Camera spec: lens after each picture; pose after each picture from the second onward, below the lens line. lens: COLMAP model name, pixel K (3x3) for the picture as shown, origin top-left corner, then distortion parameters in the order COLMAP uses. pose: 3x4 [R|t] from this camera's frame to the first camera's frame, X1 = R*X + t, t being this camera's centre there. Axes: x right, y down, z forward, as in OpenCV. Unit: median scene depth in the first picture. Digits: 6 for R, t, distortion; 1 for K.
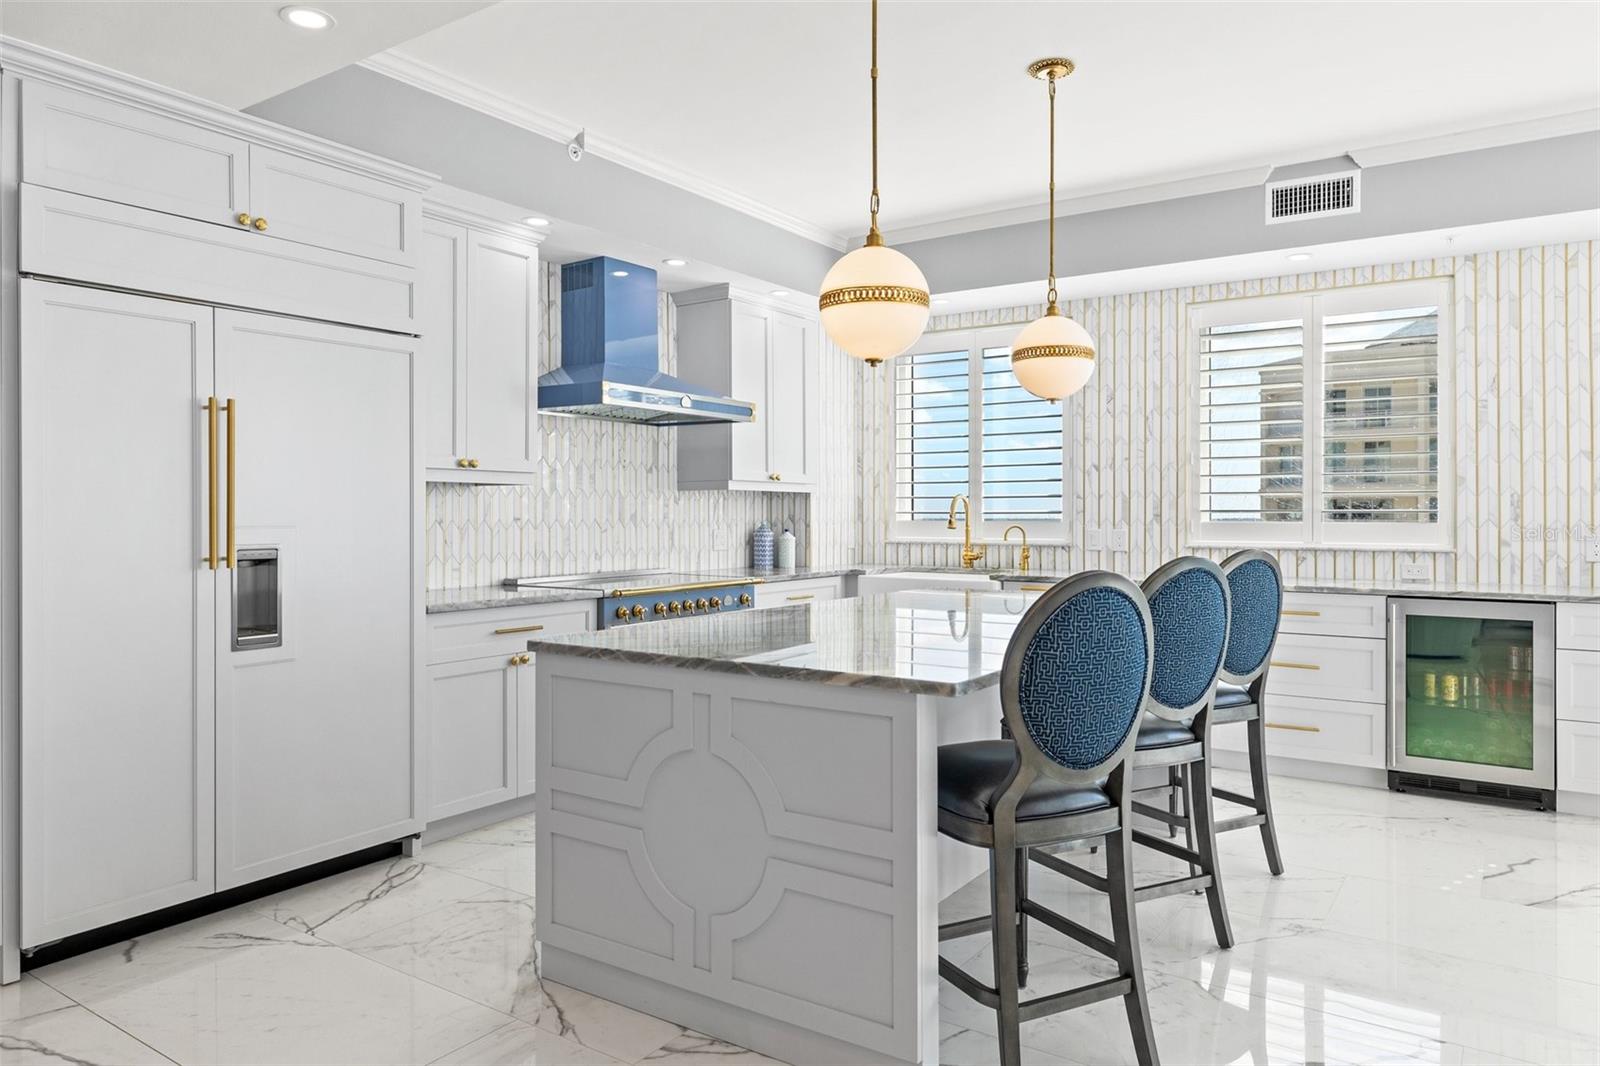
lens RADIAL K [[1052.4, 0, 801.2], [0, 1052.4, 511.9], [0, 0, 1]] dist [0.003280, -0.000156]
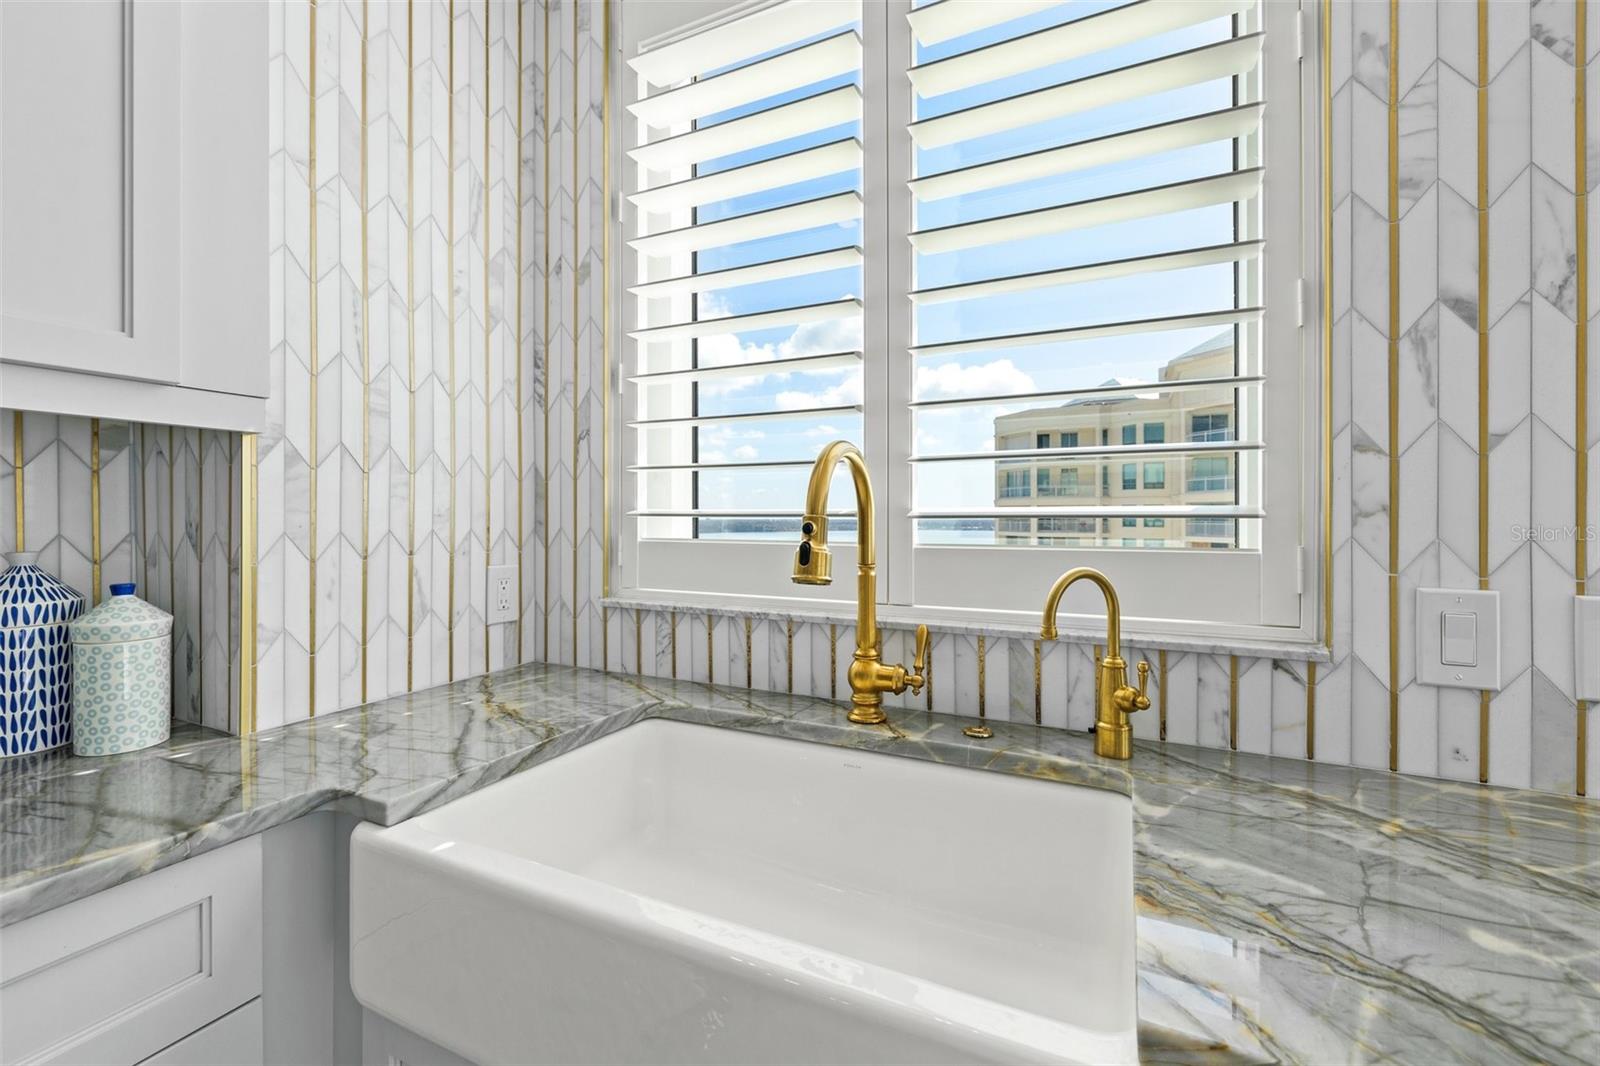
lens RADIAL K [[685.1, 0, 792.8], [0, 685.1, 516.5], [0, 0, 1]] dist [-0.001380, -0.000181]
pose [[0.990073, 0.000307, 0.140551, 0.150105], [-0.000664, 0.999997, 0.002494, 0.000982], [-0.140550, -0.002563, 0.990070, 1.082237]]
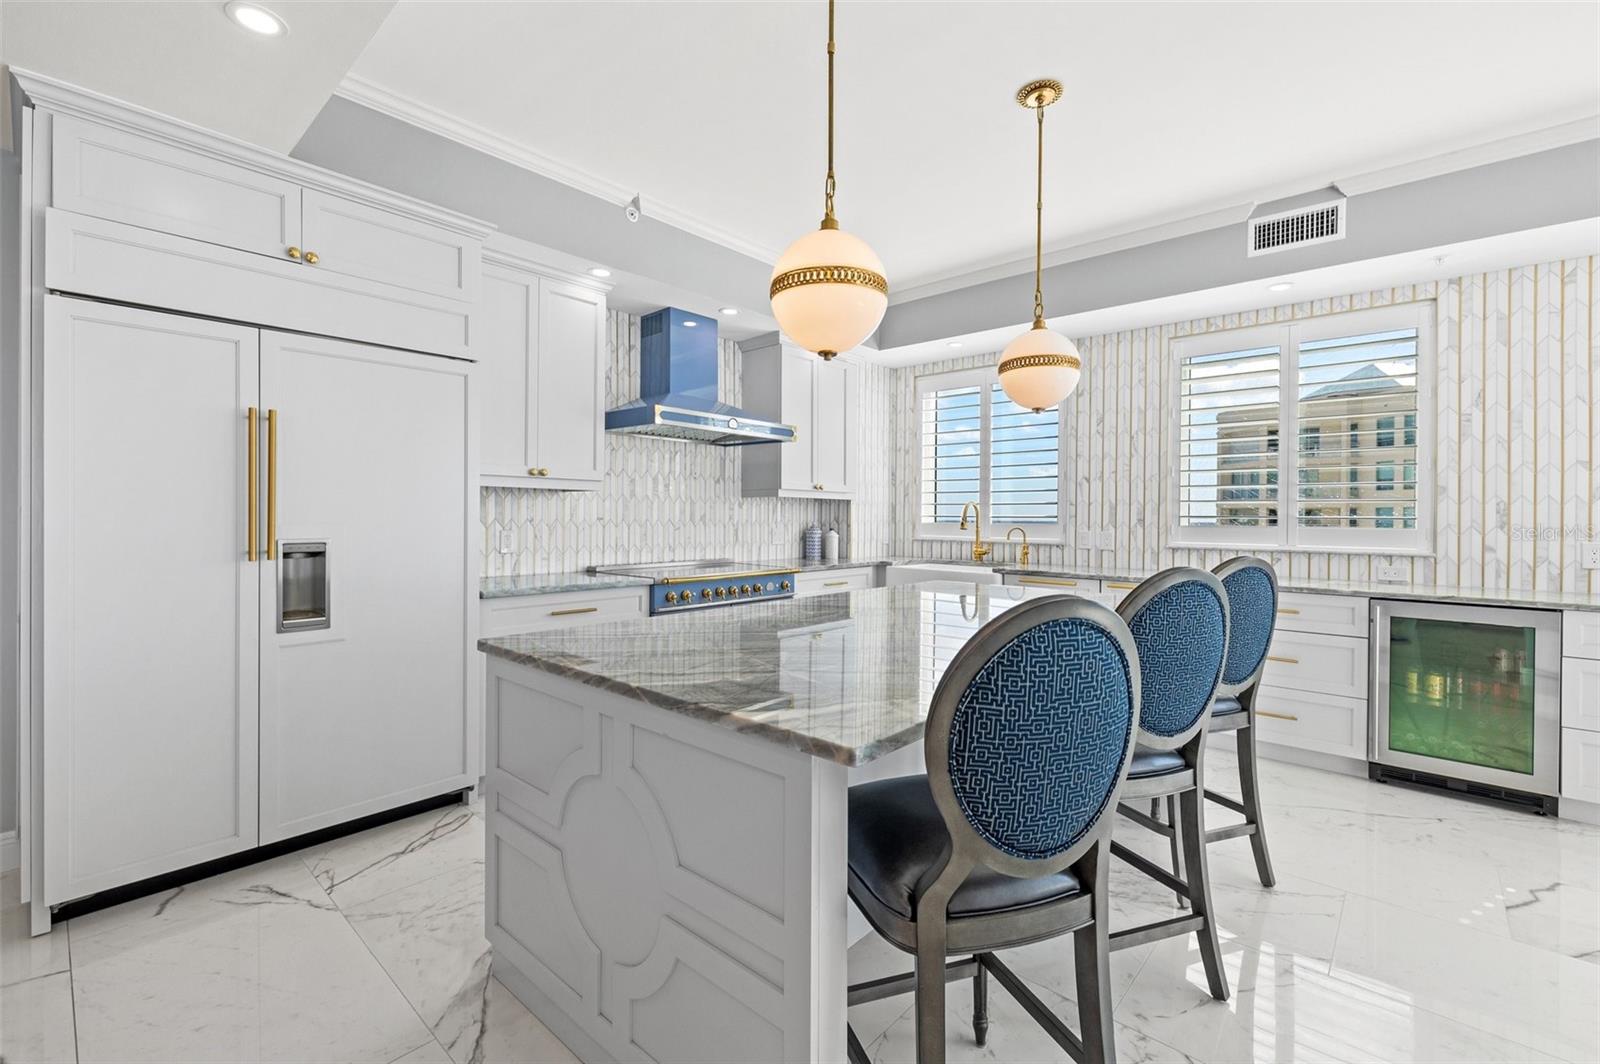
lens RADIAL K [[688.8, 0, 795.3], [0, 688.8, 518.1], [0, 0, 1]] dist [0.001836, -0.000131]
pose [[0.990746, 0.008160, -0.135481, 0.072227], [-0.007563, 0.999959, 0.004926, 0.000424], [0.135515, -0.003856, 0.990768, 0.222183]]
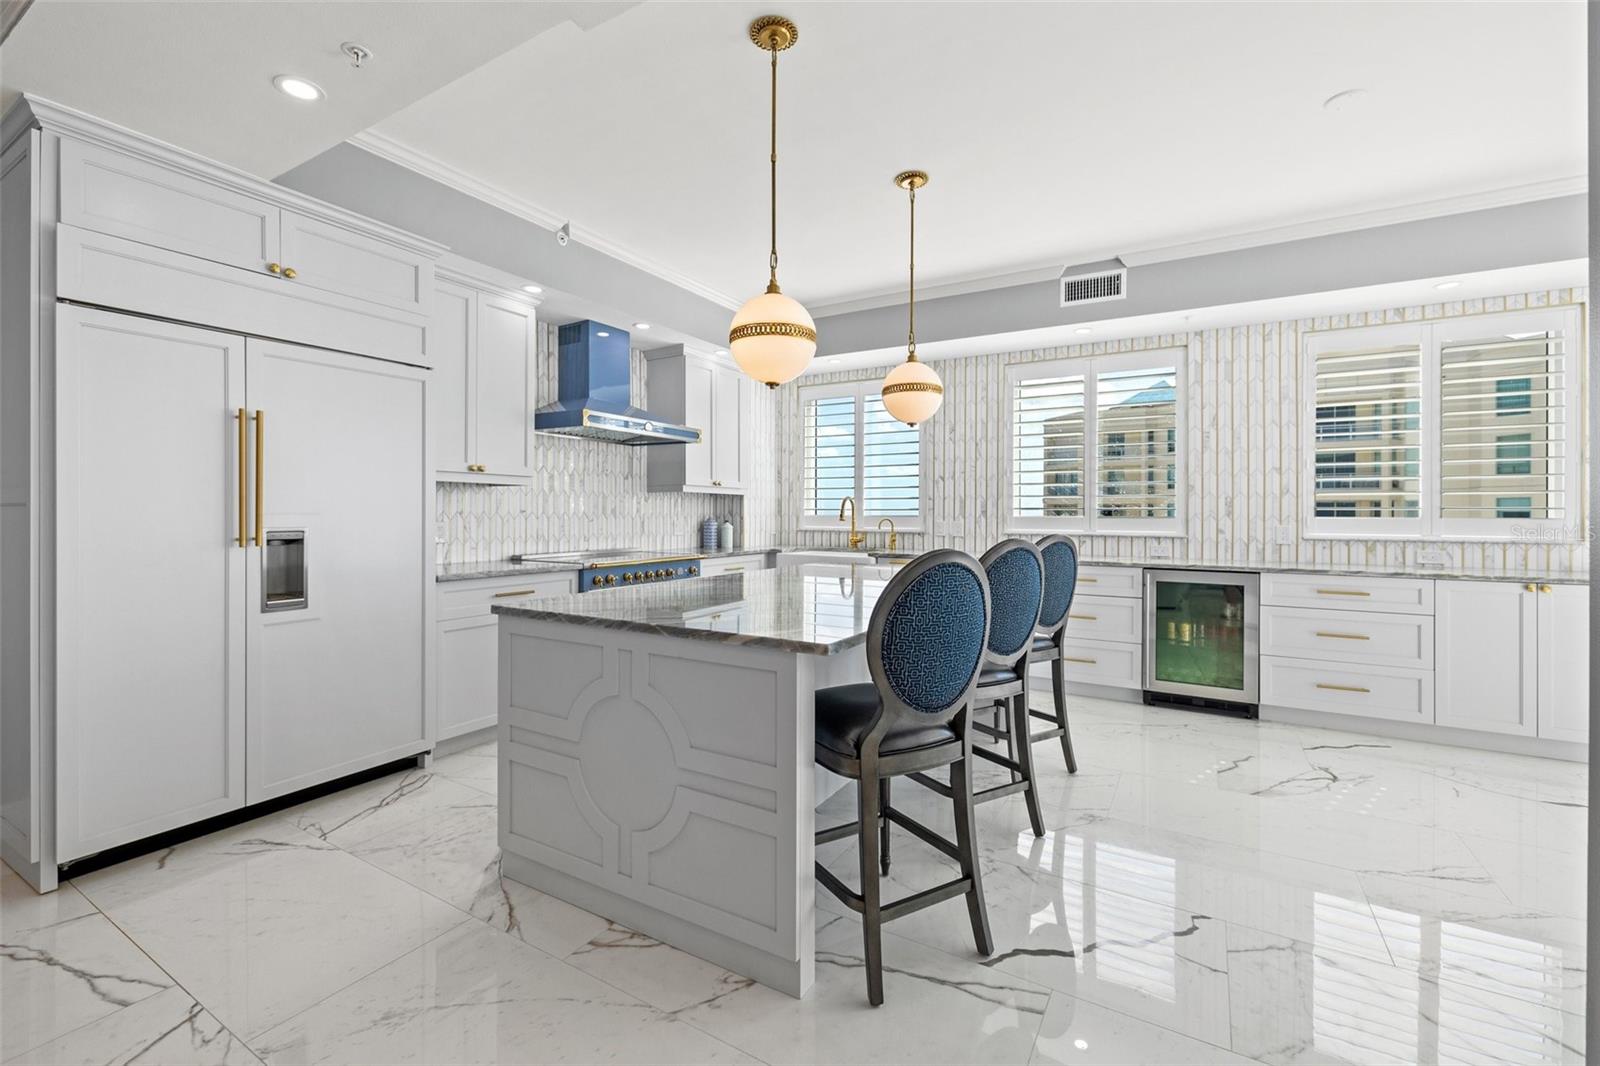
lens RADIAL K [[681.4, 0, 790.4], [0, 681.4, 513.9], [0, 0, 1]] dist [0.000520, -0.000082]
pose [[0.998373, 0.004494, 0.056836, 0.025782], [-0.004635, 0.999986, 0.002363, 0.006519], [-0.056825, -0.002623, 0.998381, 0.102350]]
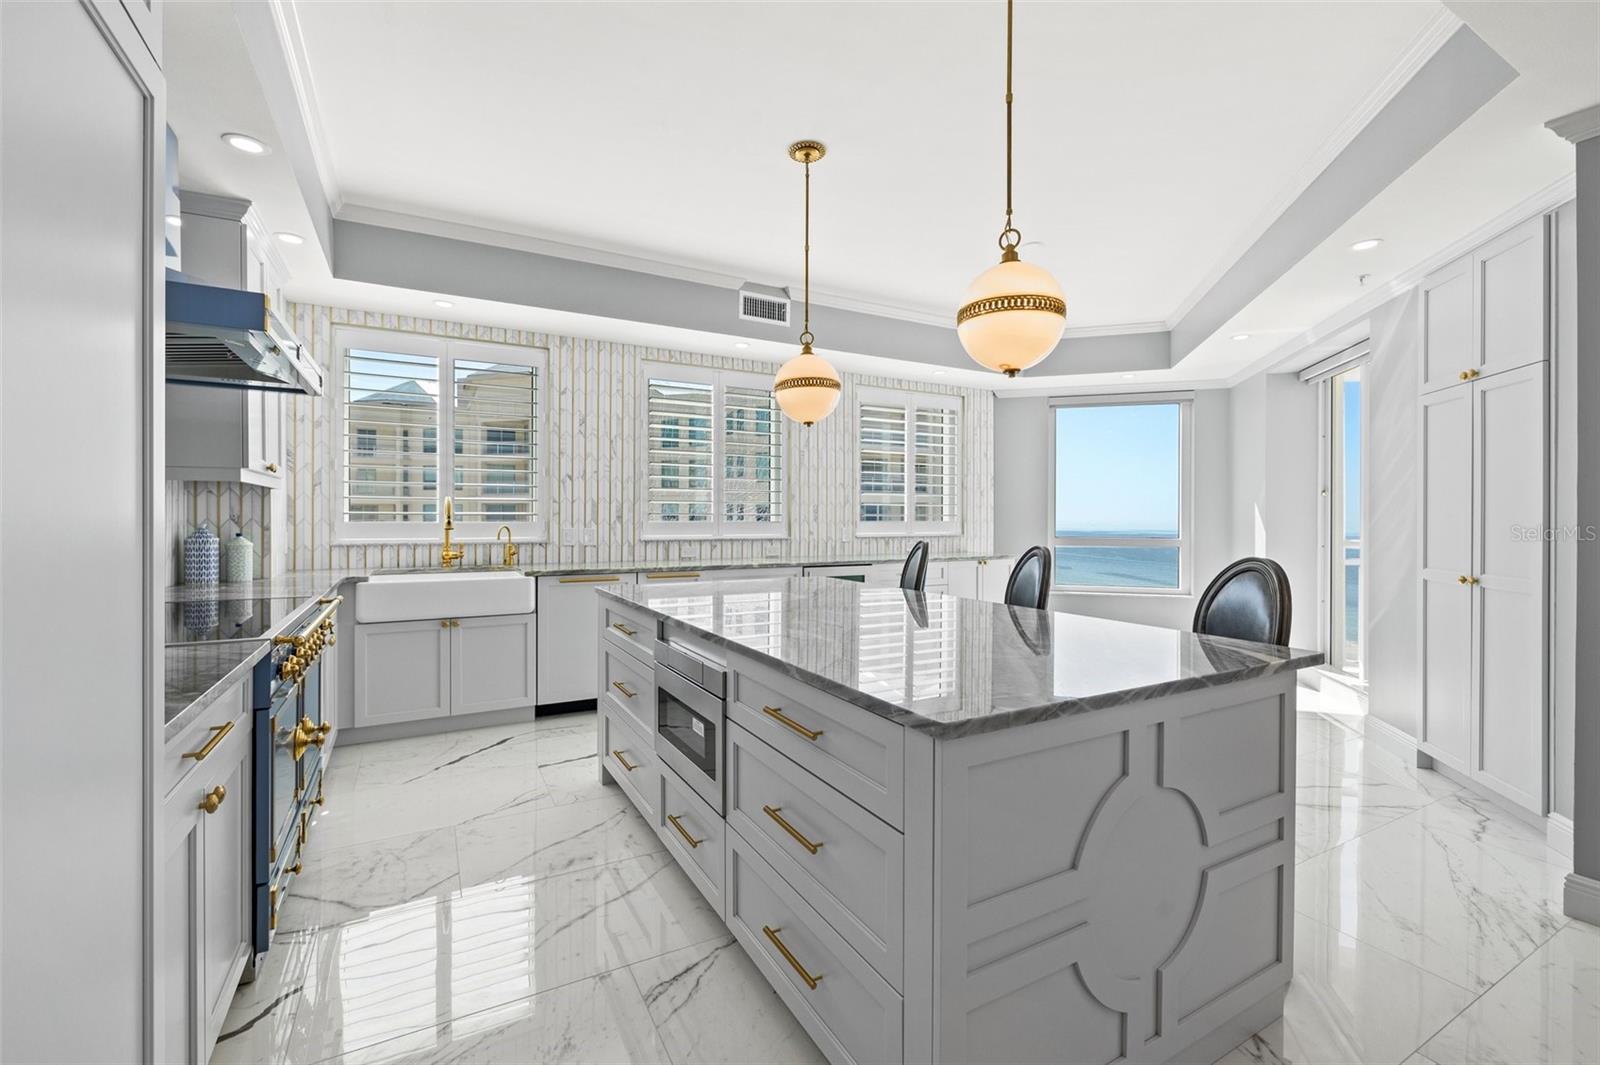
lens RADIAL K [[677.7, 0, 792.9], [0, 677.7, 518.0], [0, 0, 1]] dist [-0.000250, 0.000080]
pose [[0.455947, 0.000181, 0.890007, -0.367028], [-0.005479, 0.999982, 0.002603, 0.001524], [-0.889990, -0.006063, 0.455940, 0.510512]]
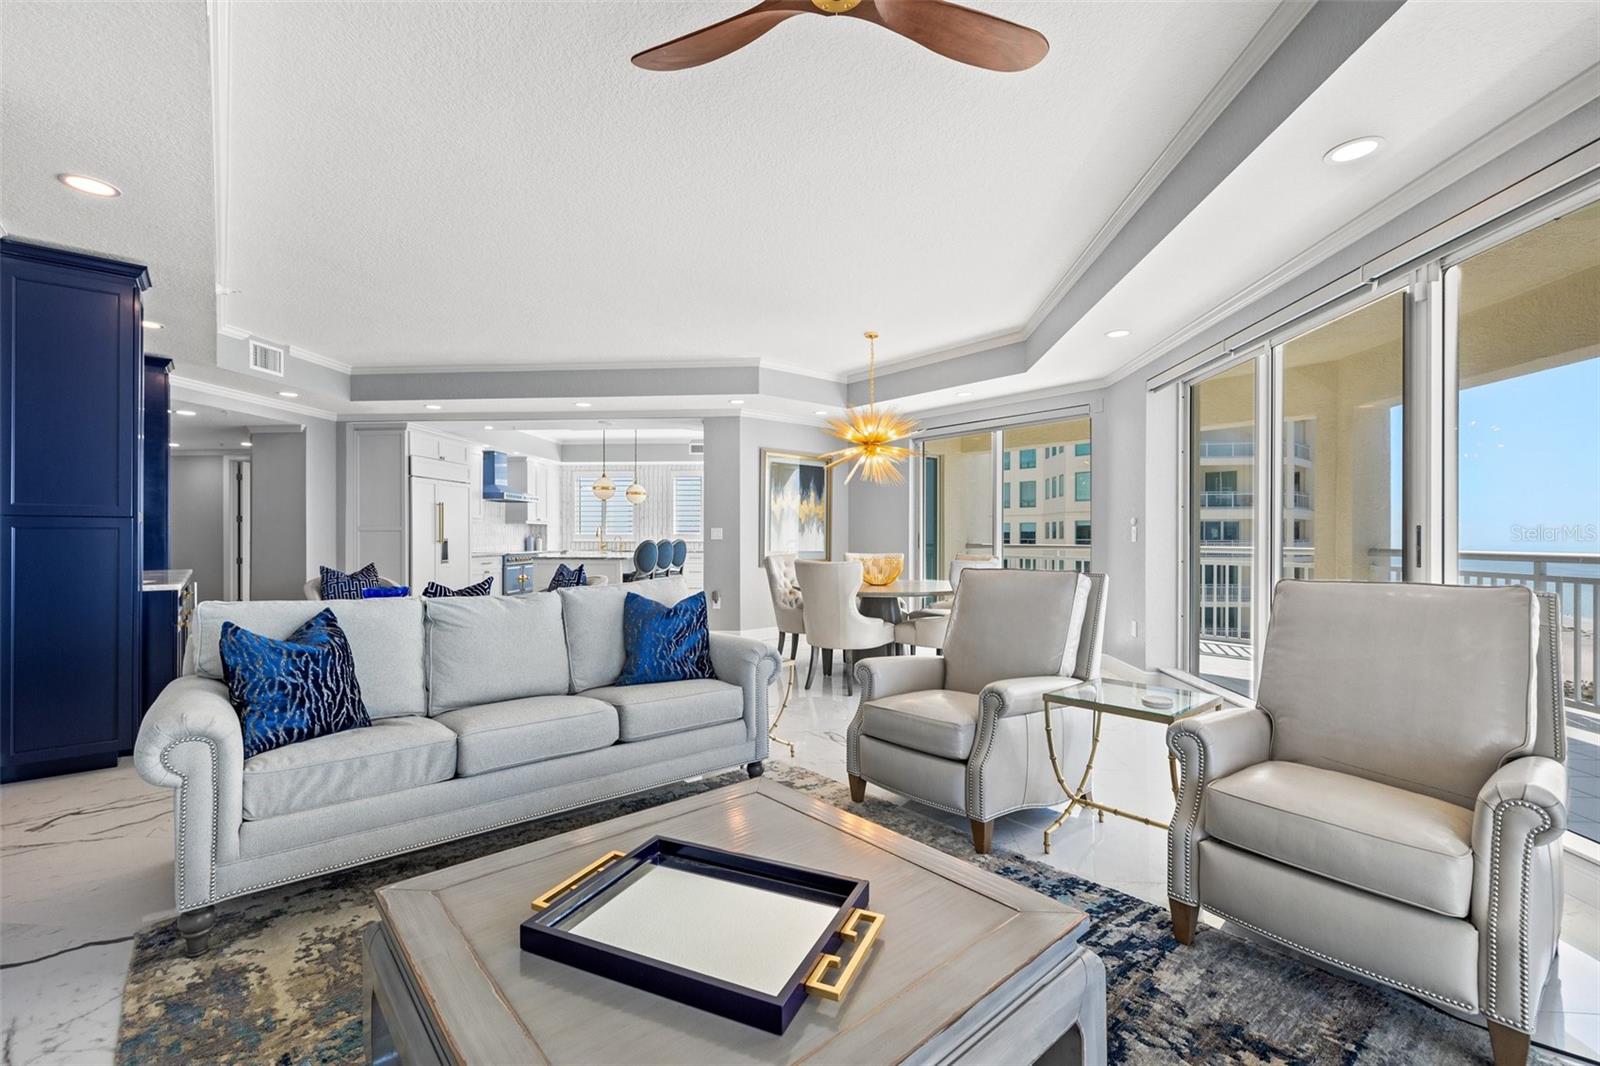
lens RADIAL K [[681.4, 0, 790.4], [0, 681.4, 513.9], [0, 0, 1]] dist [0.000520, -0.000082]
pose [[0.876096, 0.016763, 0.481845, -0.409894], [-0.001770, 0.999501, -0.031552, 0.013907], [-0.482134, 0.026790, 0.875688, -1.287902]]
